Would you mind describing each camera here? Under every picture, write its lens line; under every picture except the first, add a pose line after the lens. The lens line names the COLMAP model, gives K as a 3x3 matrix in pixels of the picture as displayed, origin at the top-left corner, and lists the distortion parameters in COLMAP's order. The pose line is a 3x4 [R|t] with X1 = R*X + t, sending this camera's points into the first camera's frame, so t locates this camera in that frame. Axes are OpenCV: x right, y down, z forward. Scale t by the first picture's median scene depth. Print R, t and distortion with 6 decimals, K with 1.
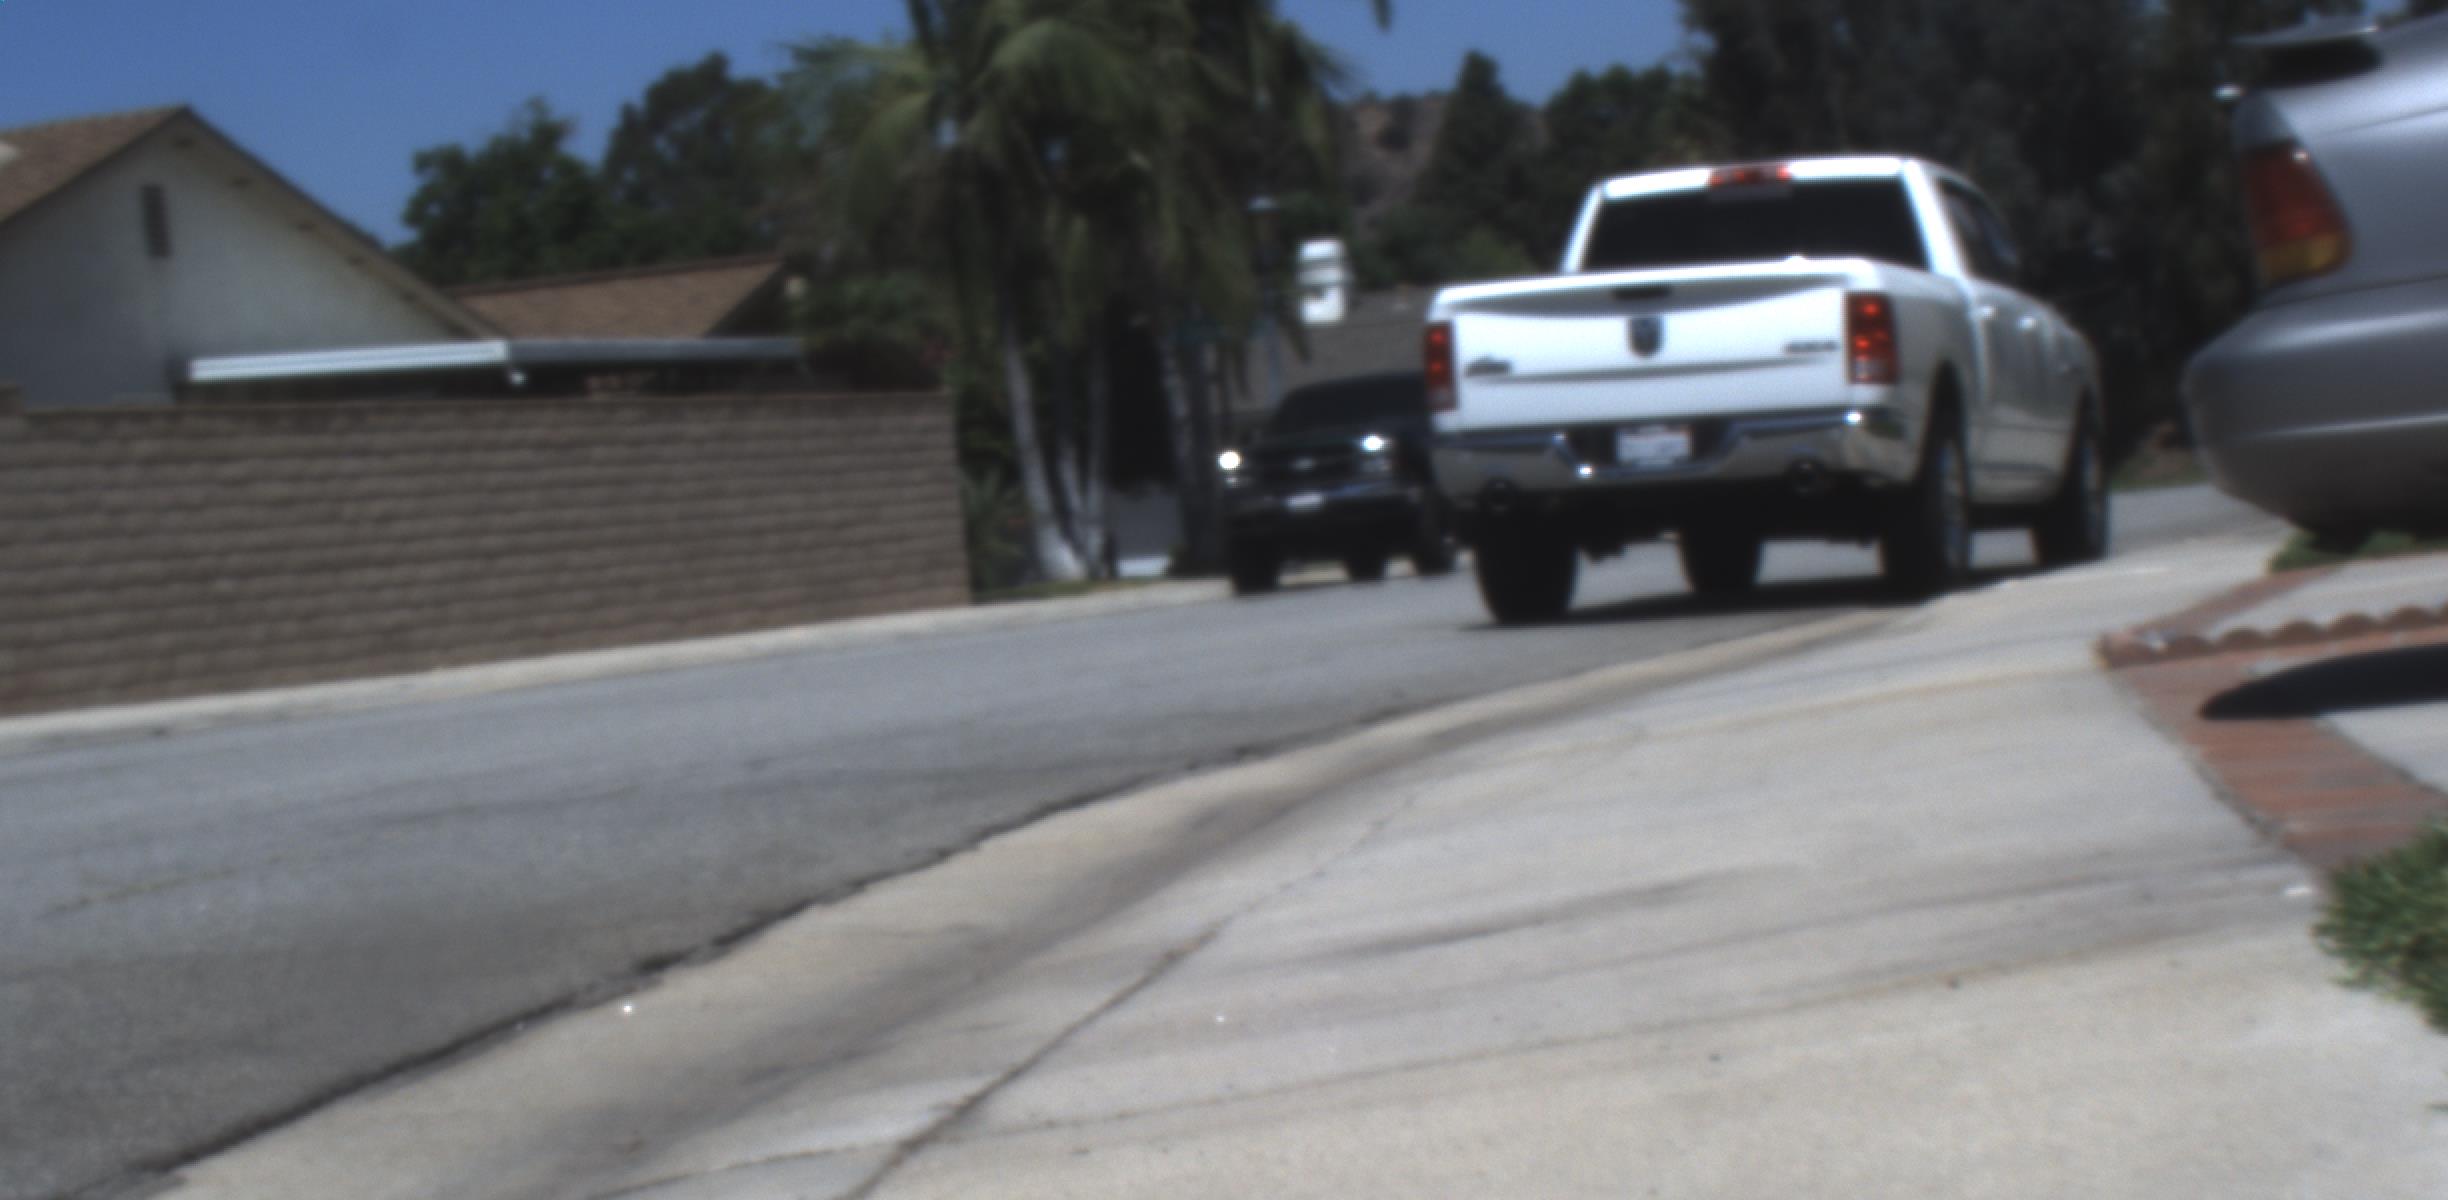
lens RADIAL K [[4763.4, 0, 1288.6], [0, 4763.4, 1033.9], [0, 0, 1]] dist [-0.187724, 0.891400]
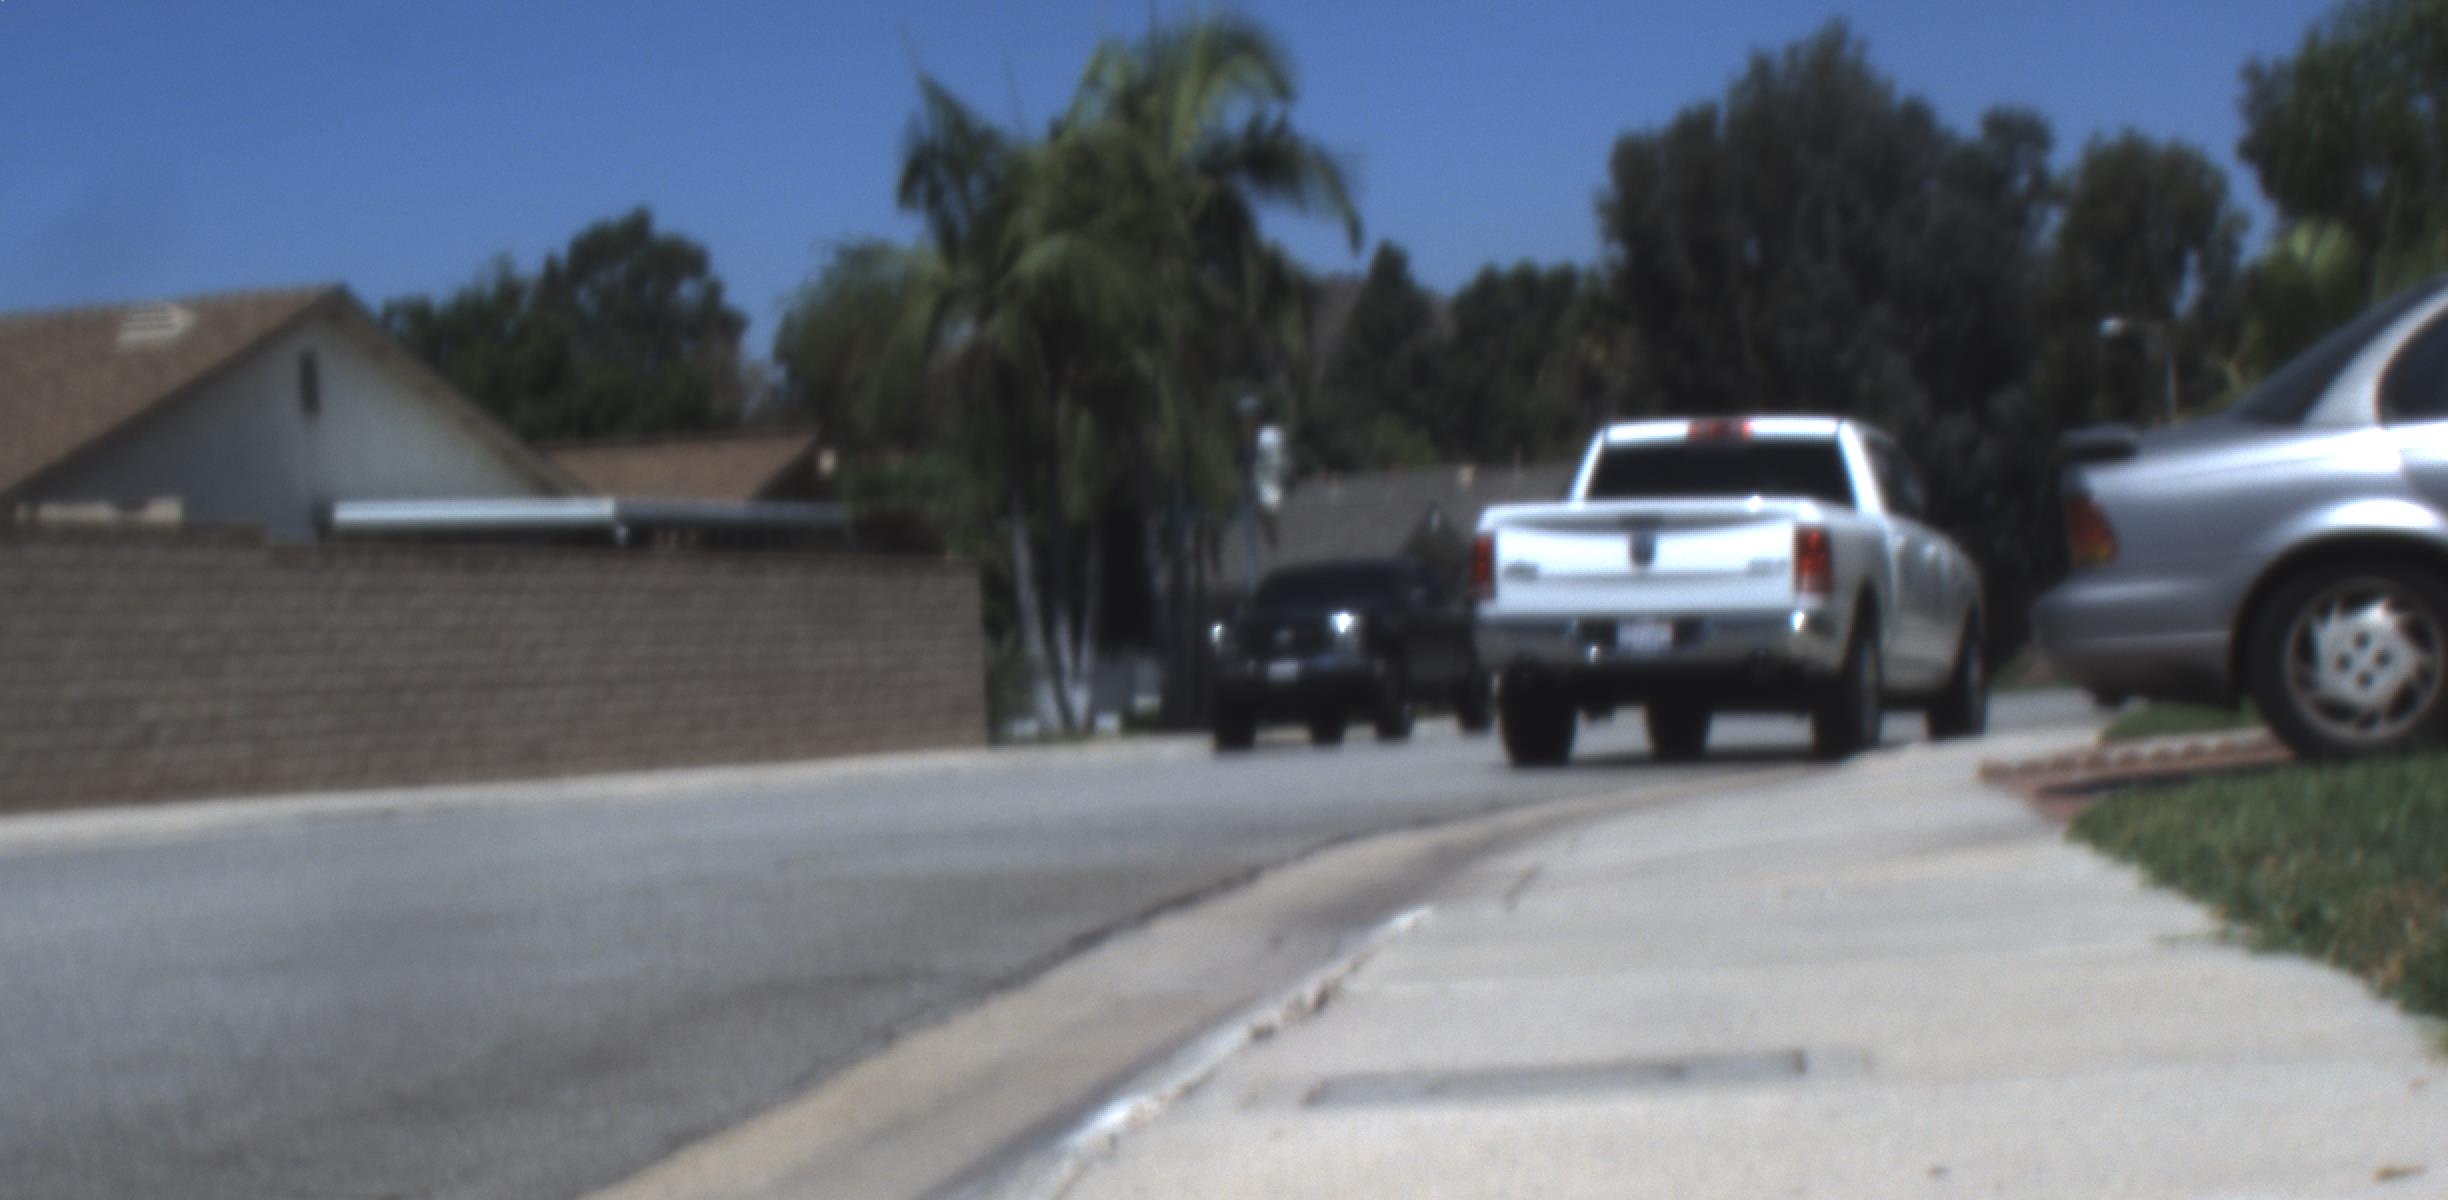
lens RADIAL K [[4763.4, 0, 1288.6], [0, 4763.4, 1033.9], [0, 0, 1]] dist [-0.187724, 0.891400]
pose [[0.998745, 0.041585, 0.027909, -0.029452], [-0.040540, 0.998492, -0.037018, 0.021445], [-0.029407, 0.035840, 0.998925, -0.169181]]
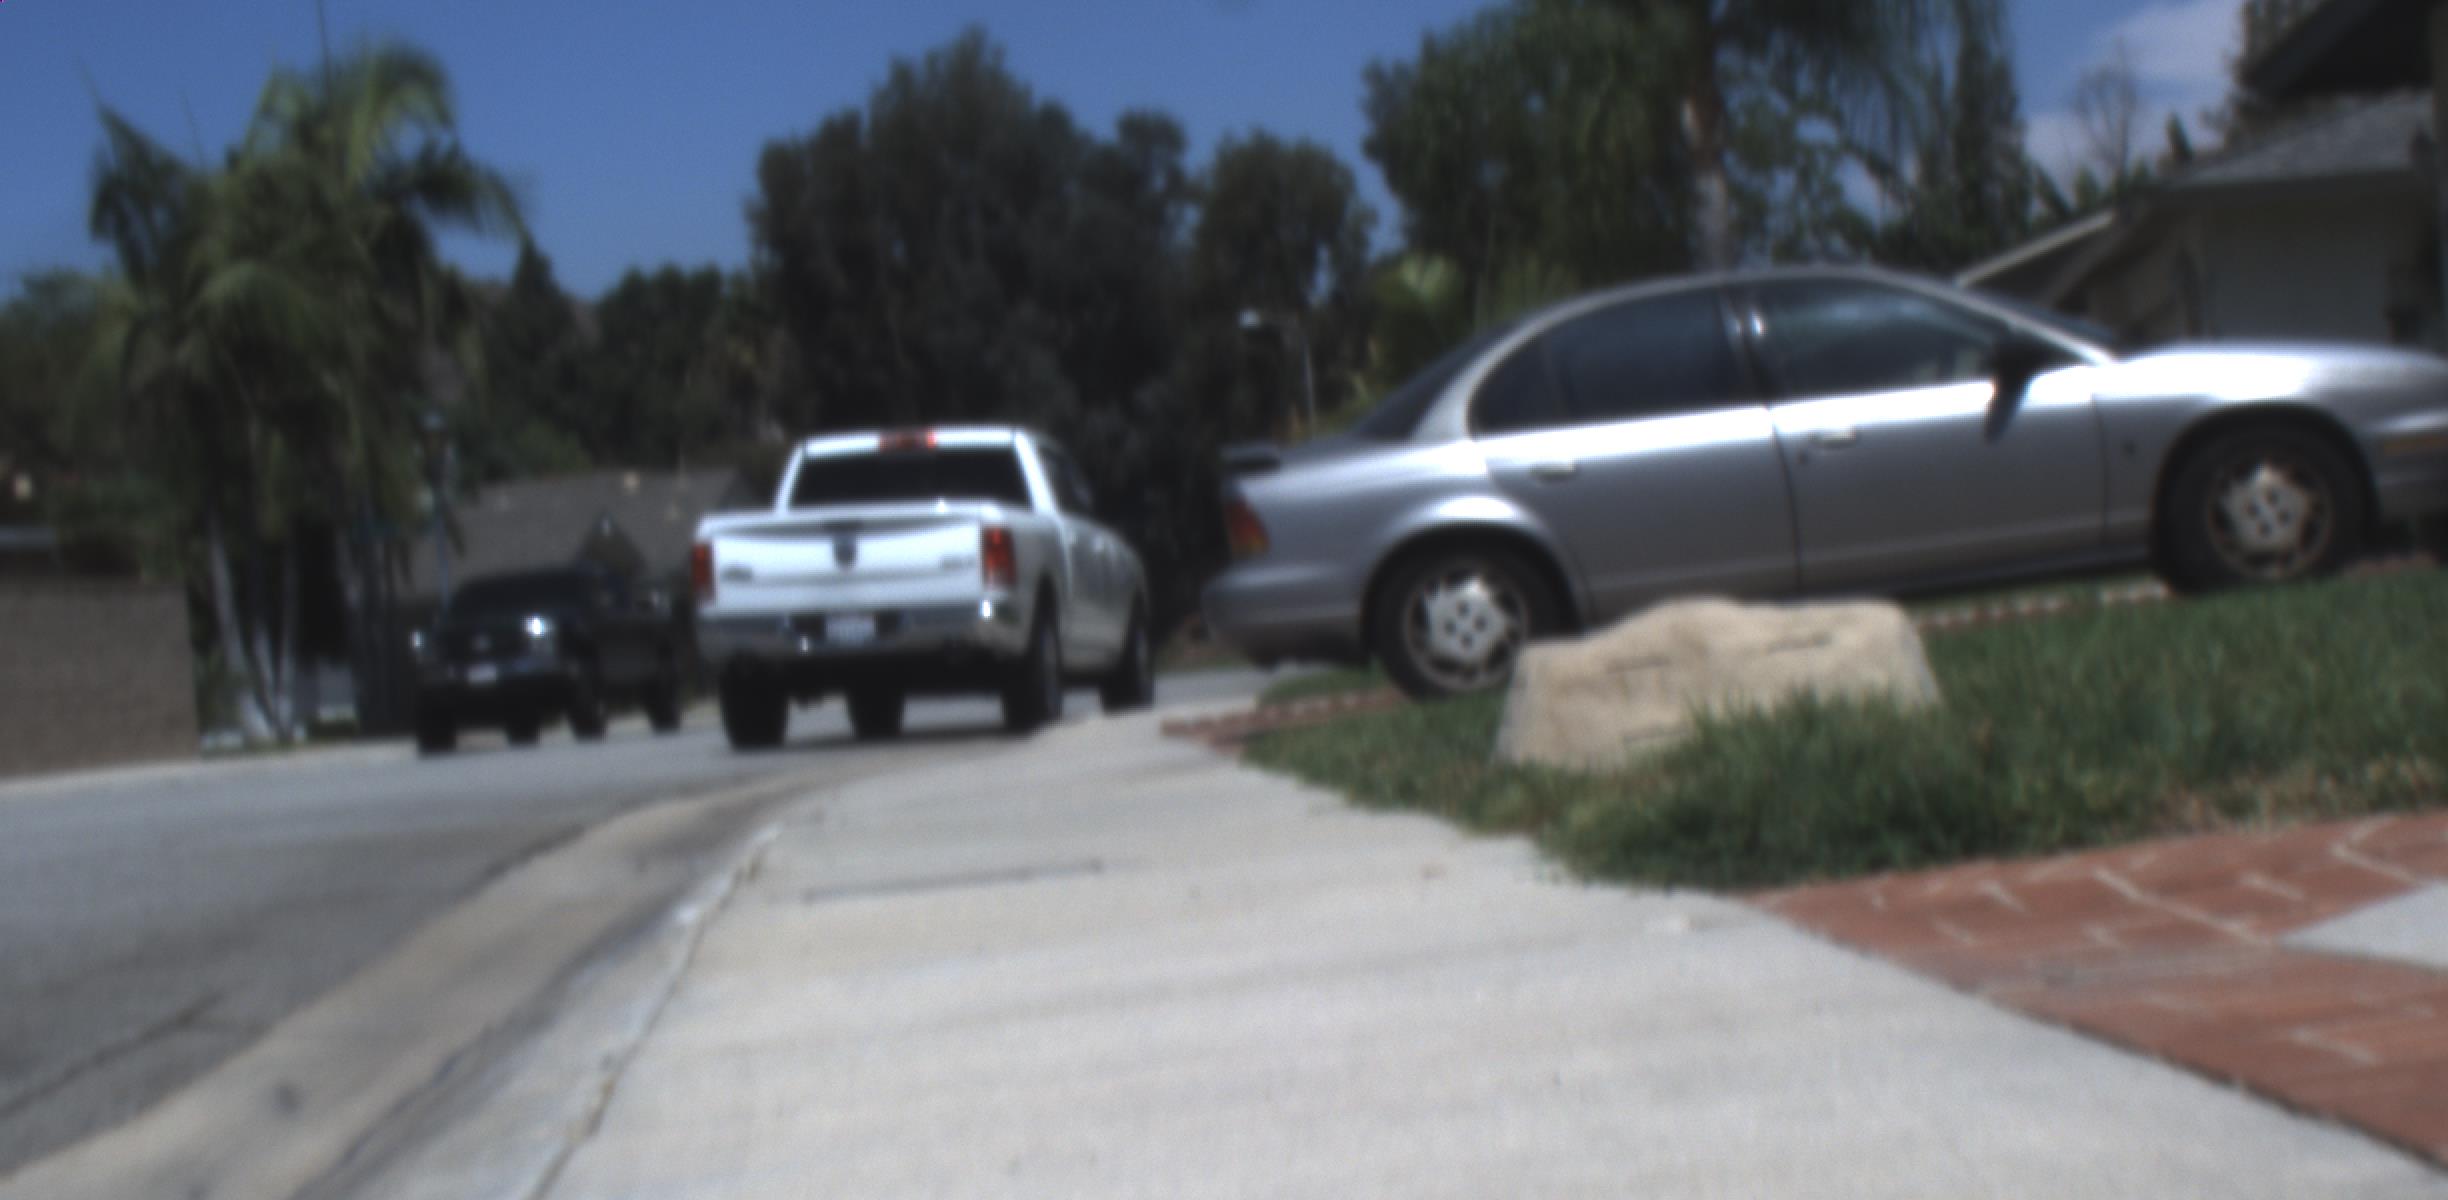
lens RADIAL K [[4763.4, 0, 1288.6], [0, 4763.4, 1033.9], [0, 0, 1]] dist [-0.187724, 0.891400]
pose [[0.979630, -0.001834, 0.200804, -0.046860], [0.009810, 0.999202, -0.038731, 0.032918], [-0.200572, 0.039912, 0.978866, -0.253421]]
